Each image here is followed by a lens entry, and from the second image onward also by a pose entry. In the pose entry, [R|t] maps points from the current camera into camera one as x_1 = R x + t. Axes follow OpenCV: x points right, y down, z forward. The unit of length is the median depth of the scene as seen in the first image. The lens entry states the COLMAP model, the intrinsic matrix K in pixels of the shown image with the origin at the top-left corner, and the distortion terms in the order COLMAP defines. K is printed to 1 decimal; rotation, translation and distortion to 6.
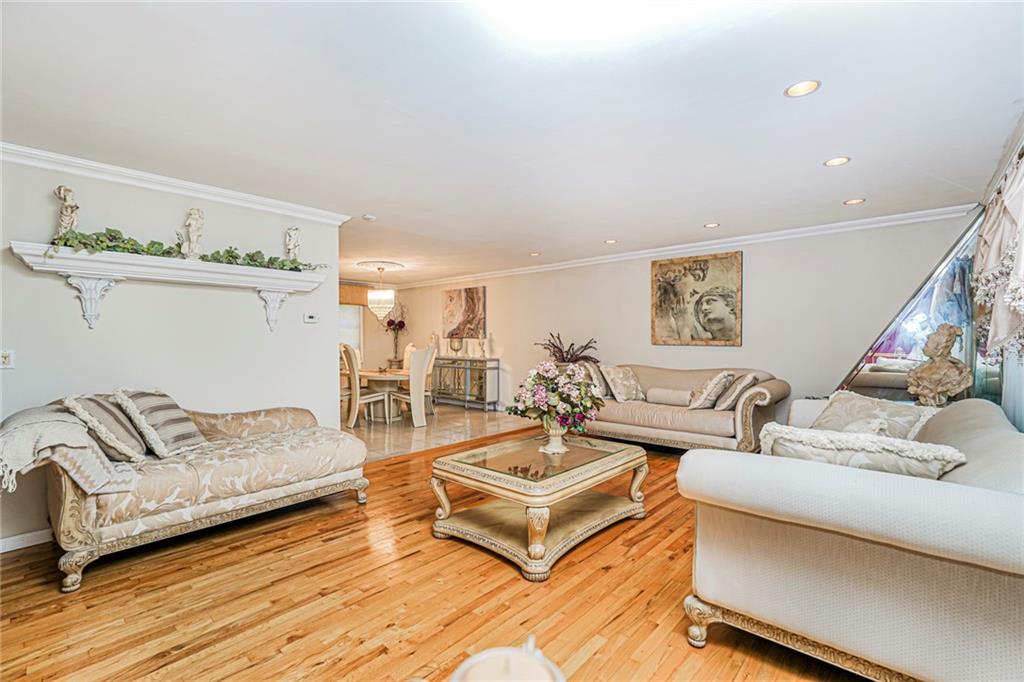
lens RADIAL K [[453.0, 0, 511.5], [0, 453.0, 348.7], [0, 0, 1]] dist [-0.005270, 0.006976]
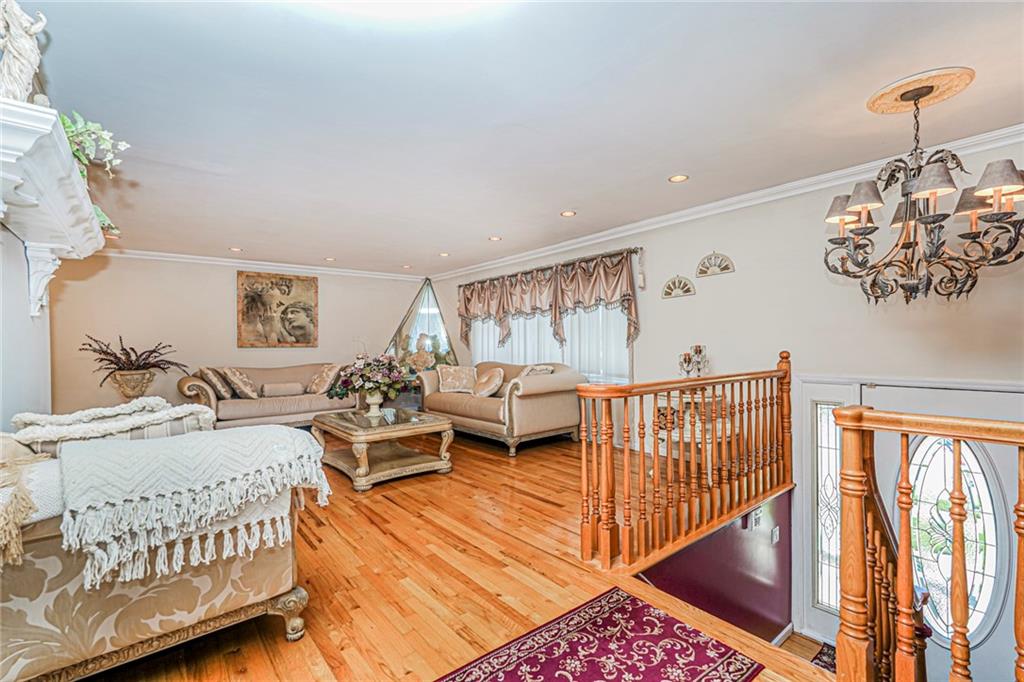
lens RADIAL K [[453.0, 0, 514.0], [0, 453.0, 343.2], [0, 0, 1]] dist [-0.005270, 0.006976]
pose [[0.150955, 0.003236, 0.988535, -0.699658], [0.038721, 0.999208, -0.009183, 0.017114], [-0.987782, 0.039663, 0.150710, 0.199294]]
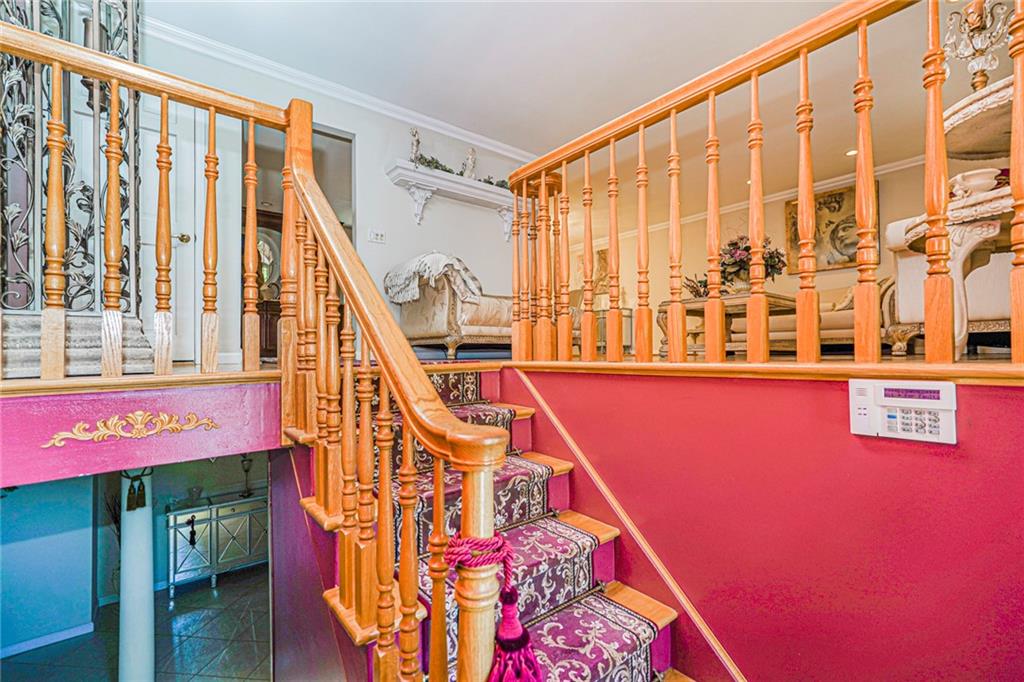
lens RADIAL K [[453.0, 0, 509.8], [0, 453.0, 345.8], [0, 0, 1]] dist [-0.005270, 0.006976]
pose [[0.987897, -0.006936, -0.154959, -0.214760], [-0.000024, 0.998993, -0.044866, 0.233593], [0.155114, 0.044327, 0.986902, -0.231313]]
